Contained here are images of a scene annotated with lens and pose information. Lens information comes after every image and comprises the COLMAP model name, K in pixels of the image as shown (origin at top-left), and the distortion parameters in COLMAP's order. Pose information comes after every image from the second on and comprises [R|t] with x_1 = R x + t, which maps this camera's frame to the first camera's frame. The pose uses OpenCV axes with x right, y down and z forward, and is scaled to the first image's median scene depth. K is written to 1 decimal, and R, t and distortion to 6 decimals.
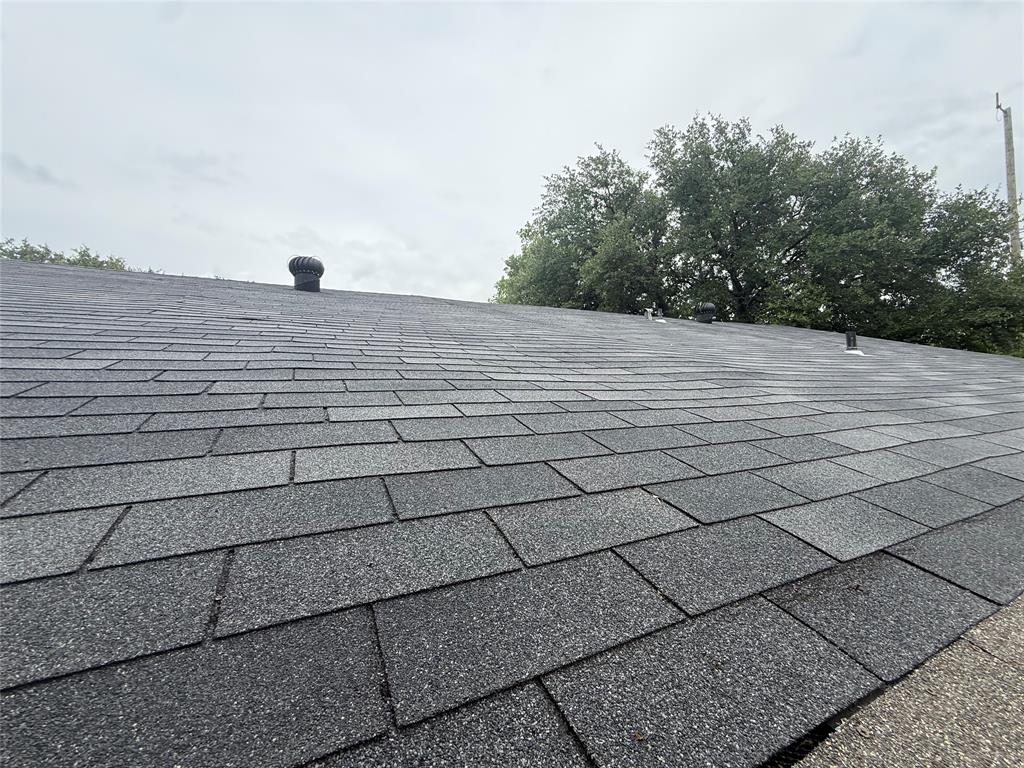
lens RADIAL K [[408.2, 0, 514.2], [0, 408.2, 377.8], [0, 0, 1]] dist [0.002762, -0.000325]
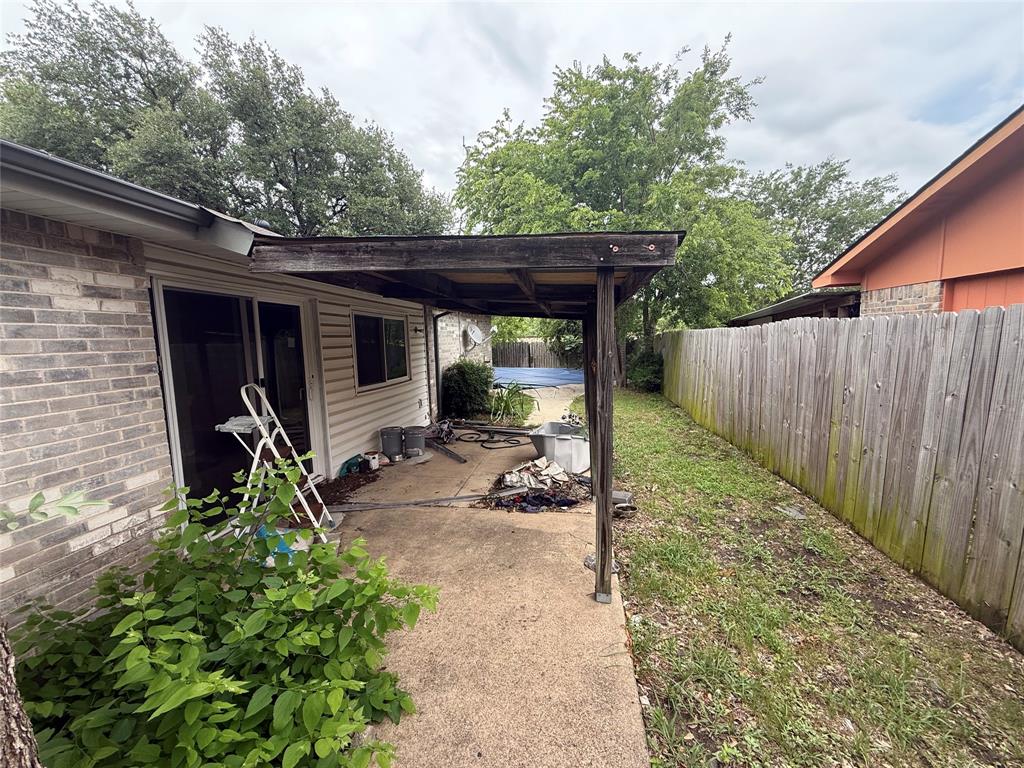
lens RADIAL K [[408.2, 0, 508.9], [0, 408.2, 384.7], [0, 0, 1]] dist [0.002762, -0.000325]
pose [[0.597527, -0.068445, 0.798922, -0.046665], [-0.048294, 0.991470, 0.121061, 0.064259], [-0.800393, -0.110921, 0.589125, -0.189475]]
